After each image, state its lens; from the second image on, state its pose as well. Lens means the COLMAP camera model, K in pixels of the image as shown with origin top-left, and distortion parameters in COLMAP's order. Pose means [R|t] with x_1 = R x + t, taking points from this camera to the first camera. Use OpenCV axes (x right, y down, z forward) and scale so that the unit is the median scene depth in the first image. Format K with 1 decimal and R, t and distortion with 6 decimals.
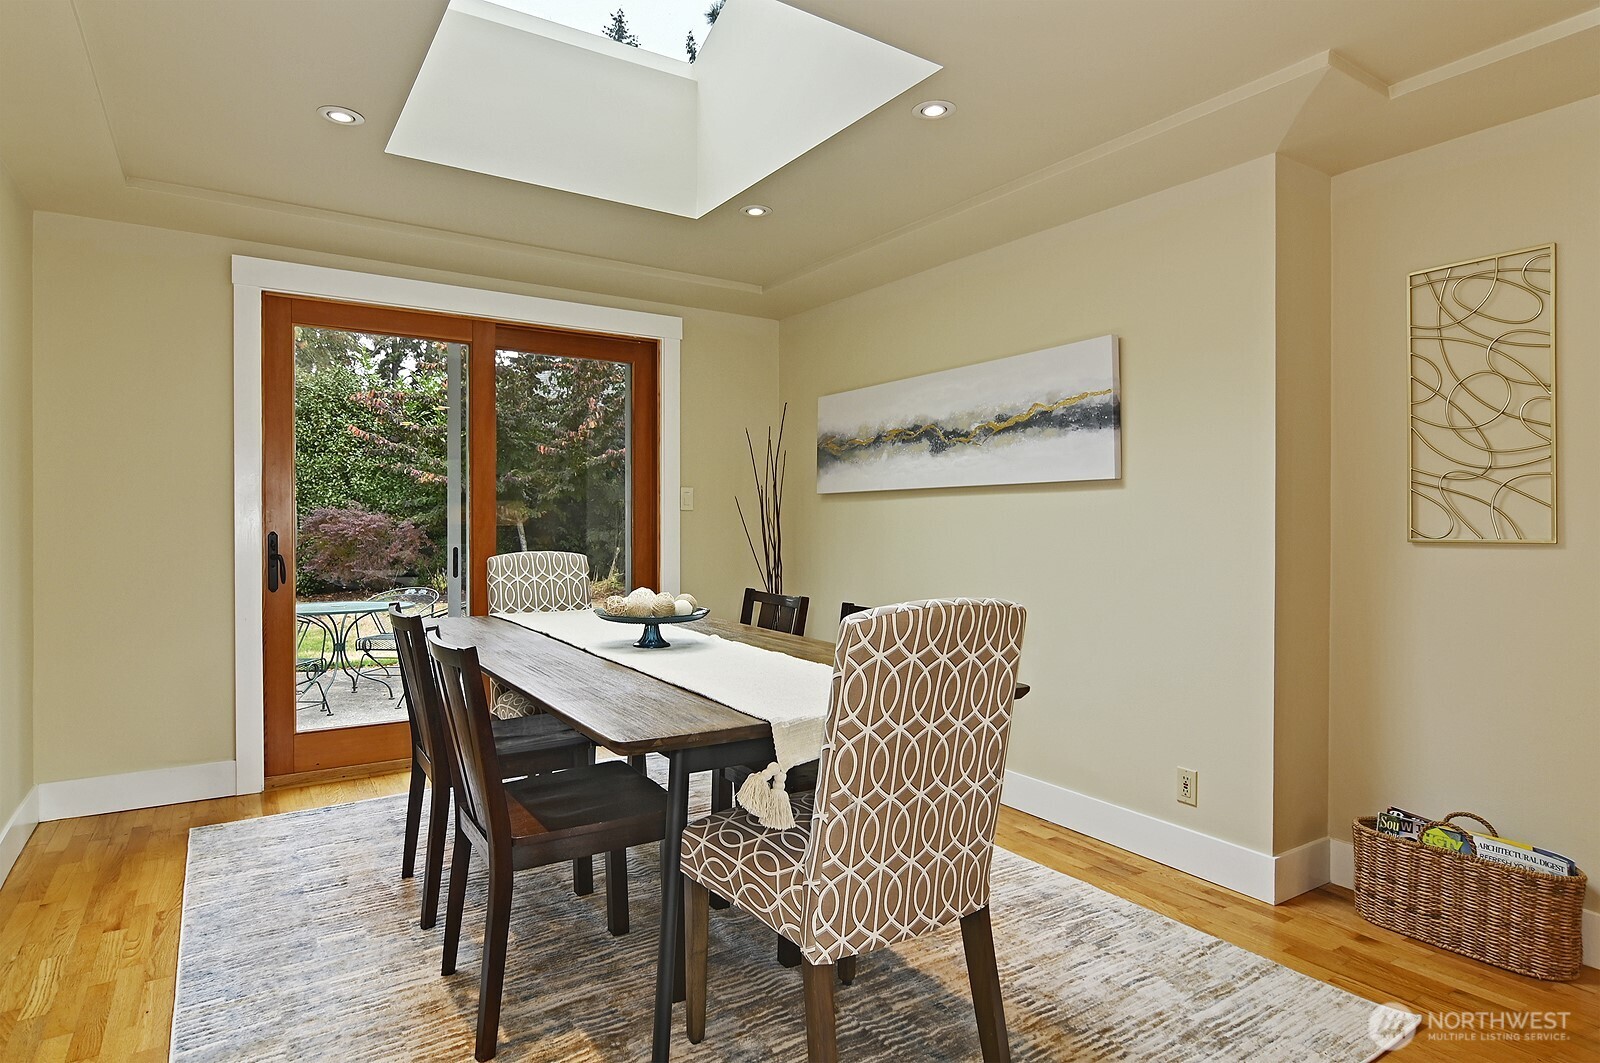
lens RADIAL K [[884.8, 0, 800.0], [0, 884.8, 531.5], [0, 0, 1]] dist [-0.017872, -0.000498]
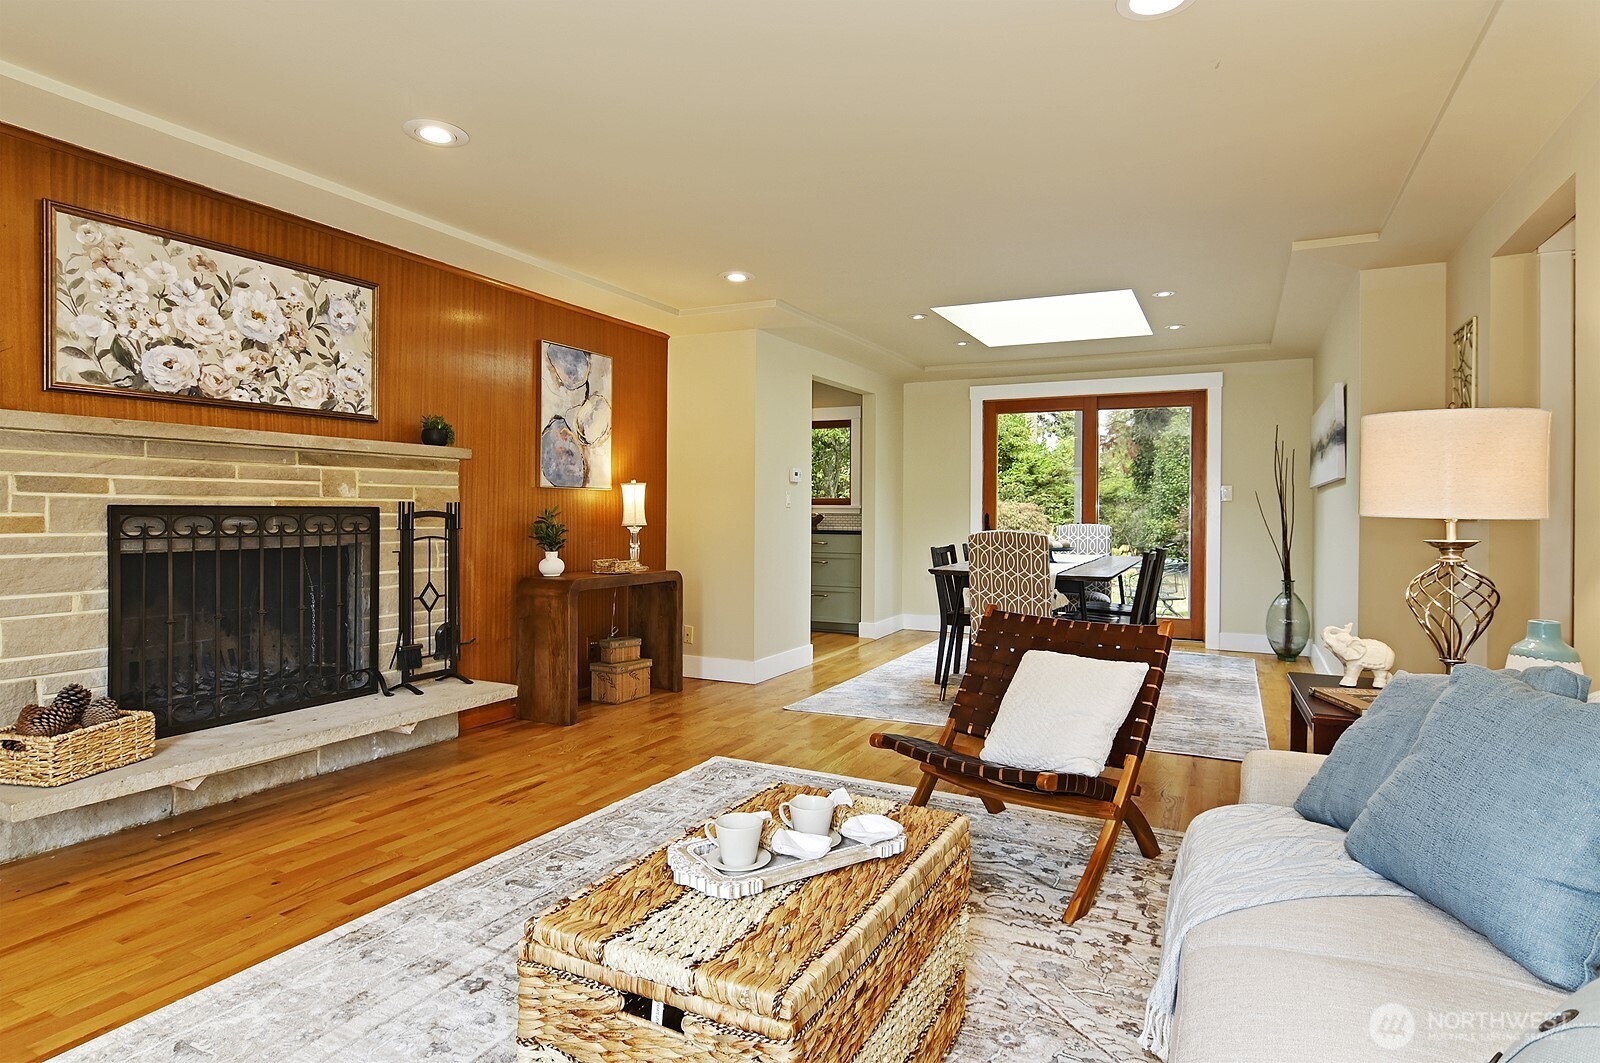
lens RADIAL K [[874.8, 0, 804.2], [0, 874.8, 524.1], [0, 0, 1]] dist [-0.008256, -0.000627]
pose [[0.511579, 0.012027, -0.859152, 0.978174], [-0.012696, 0.999899, 0.006438, 0.018253], [0.859142, 0.007614, 0.511680, -0.453199]]
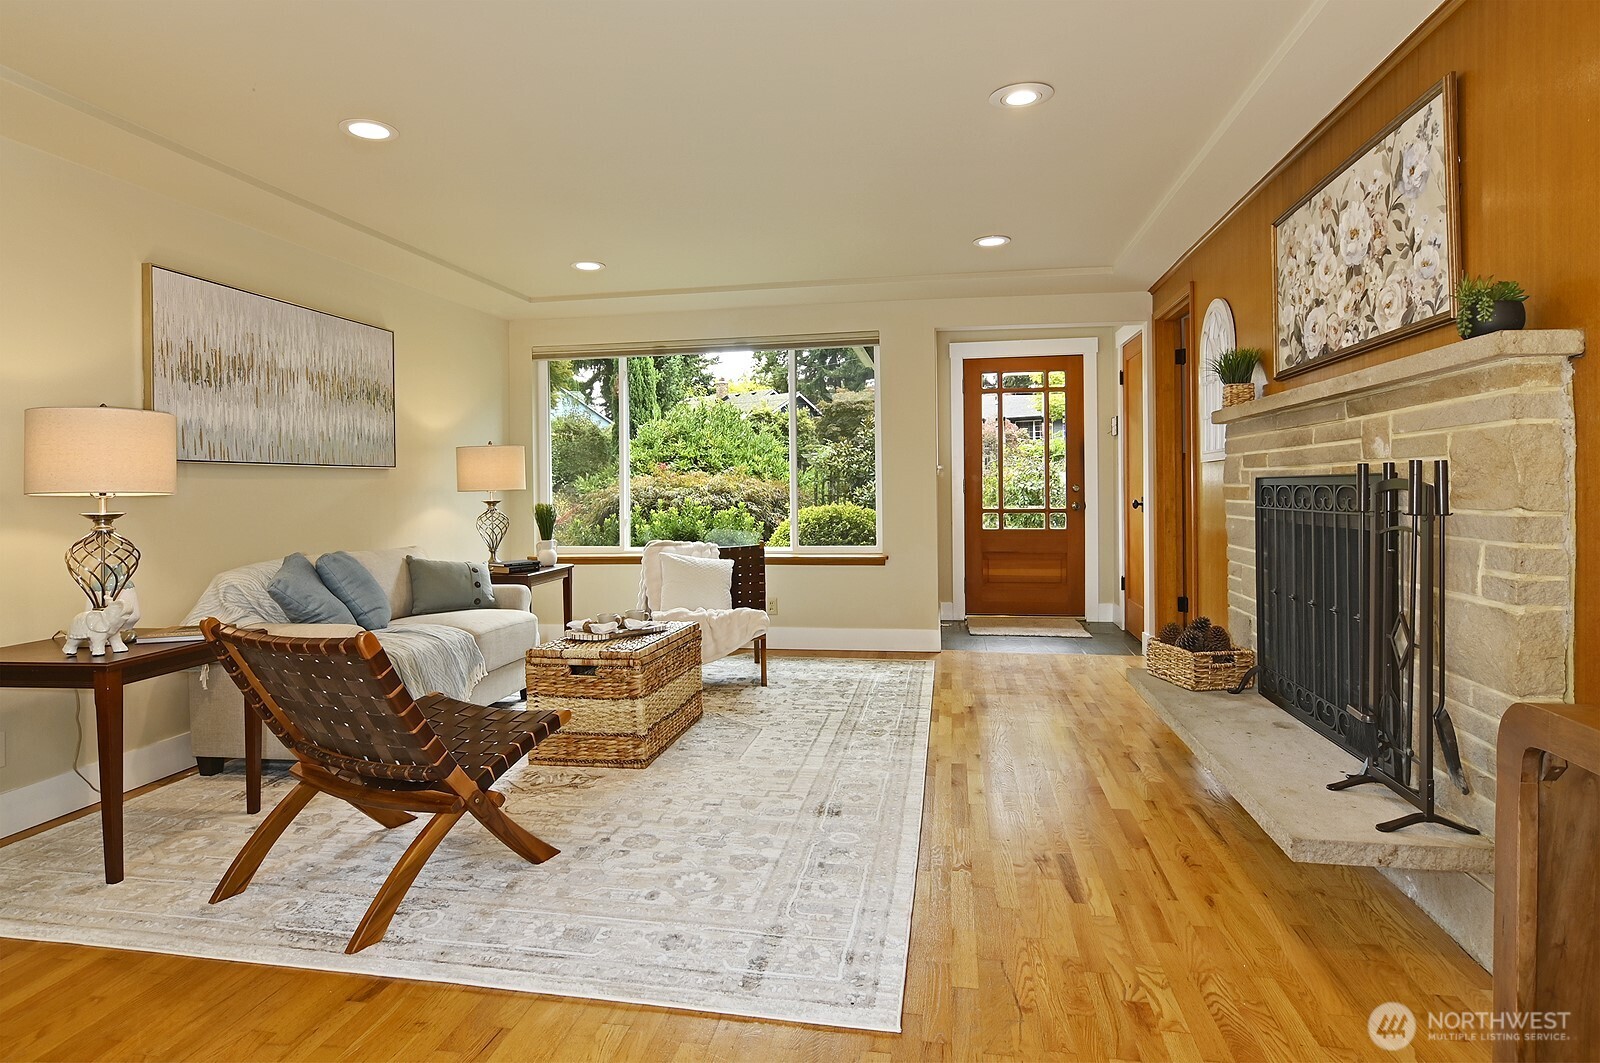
lens RADIAL K [[891.5, 0, 776.4], [0, 891.5, 483.4], [0, 0, 1]] dist [-0.001947, -0.000254]
pose [[-0.716308, 0.010130, 0.697711, -0.243302], [0.017180, 0.999848, 0.003121, 0.009708], [-0.697573, 0.014222, -0.716373, 0.365837]]
